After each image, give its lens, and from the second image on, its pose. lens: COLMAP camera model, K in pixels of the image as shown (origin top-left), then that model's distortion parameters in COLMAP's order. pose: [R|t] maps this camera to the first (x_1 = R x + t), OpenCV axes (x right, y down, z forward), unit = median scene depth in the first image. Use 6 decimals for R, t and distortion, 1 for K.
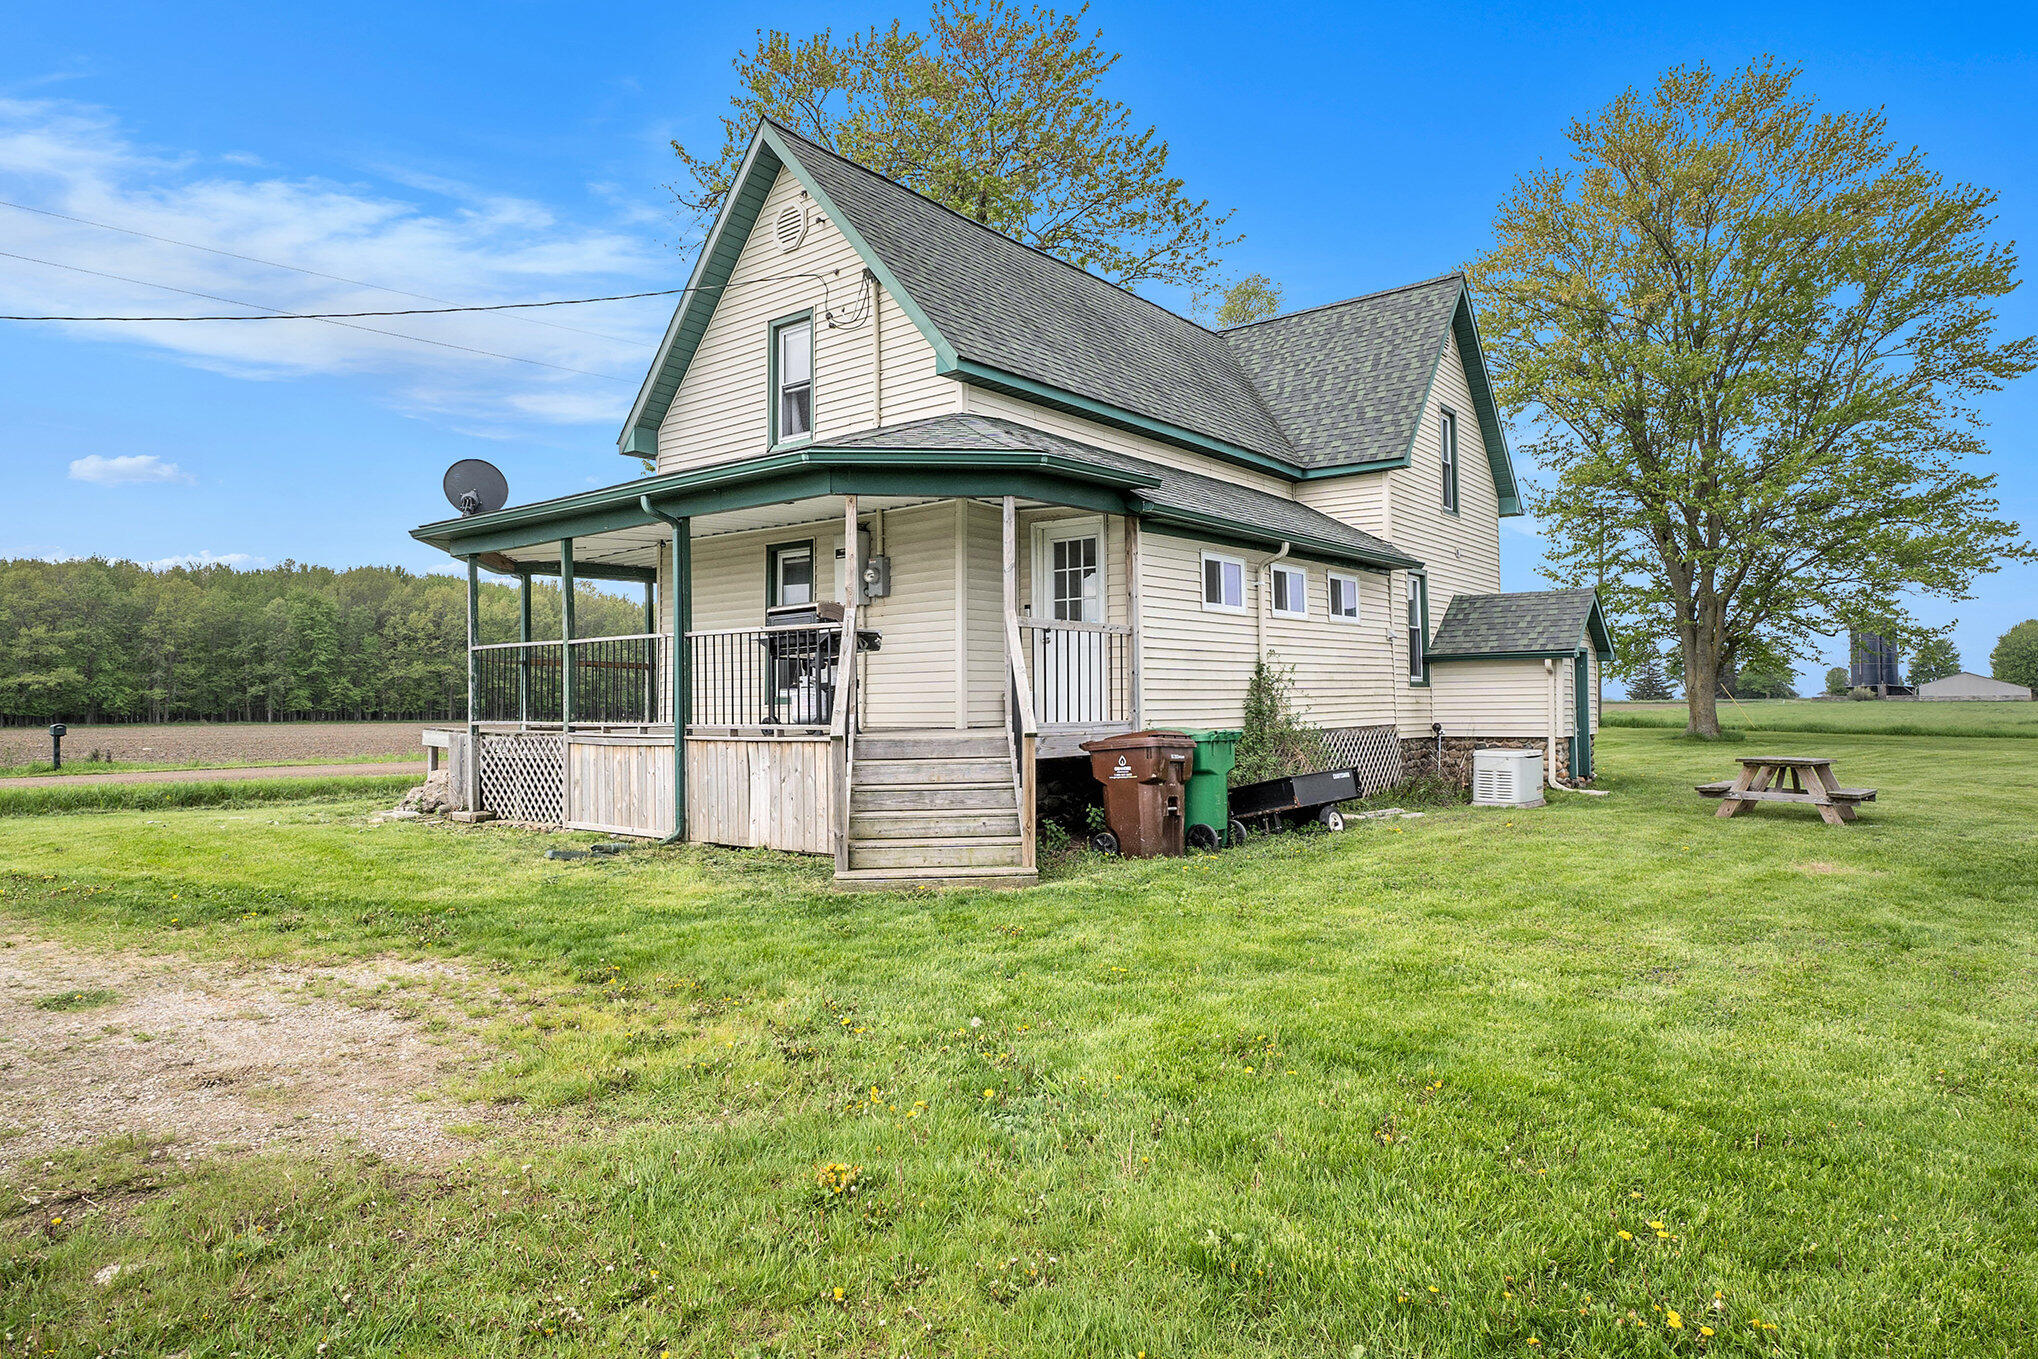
lens RADIAL K [[1200.7, 0, 1023.8], [0, 1200.7, 689.1], [0, 0, 1]] dist [0.006428, 0.001829]
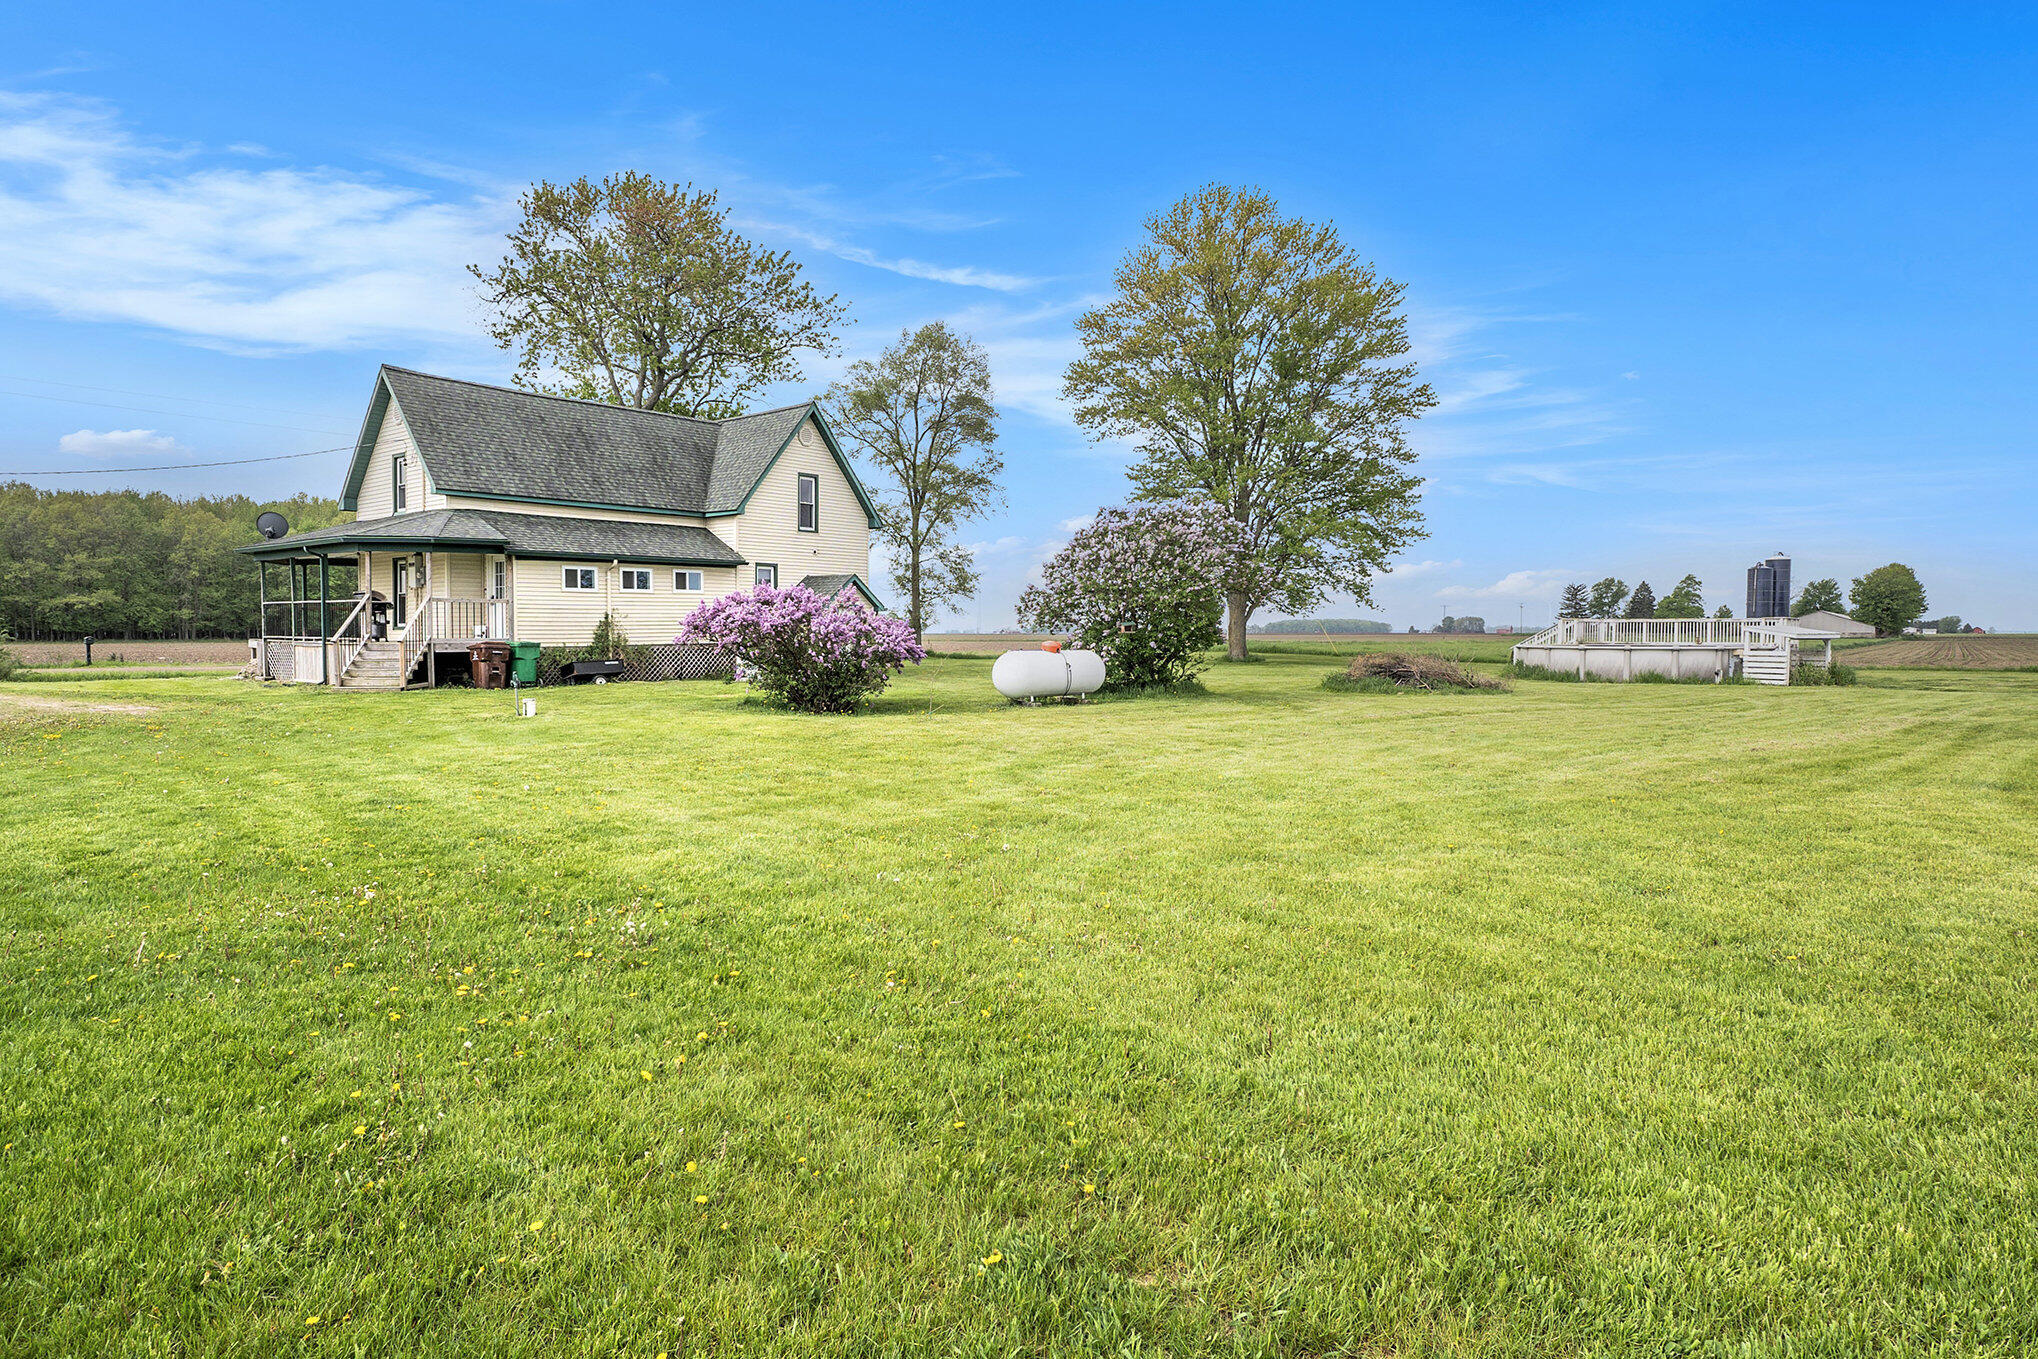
lens RADIAL K [[1200.7, 0, 1015.6], [0, 1200.7, 671.6], [0, 0, 1]] dist [0.006428, 0.001829]
pose [[0.999555, 0.011849, -0.027393, 0.258850], [-0.010580, 0.998885, 0.046005, -0.006422], [0.027908, -0.045694, 0.998566, -0.308703]]
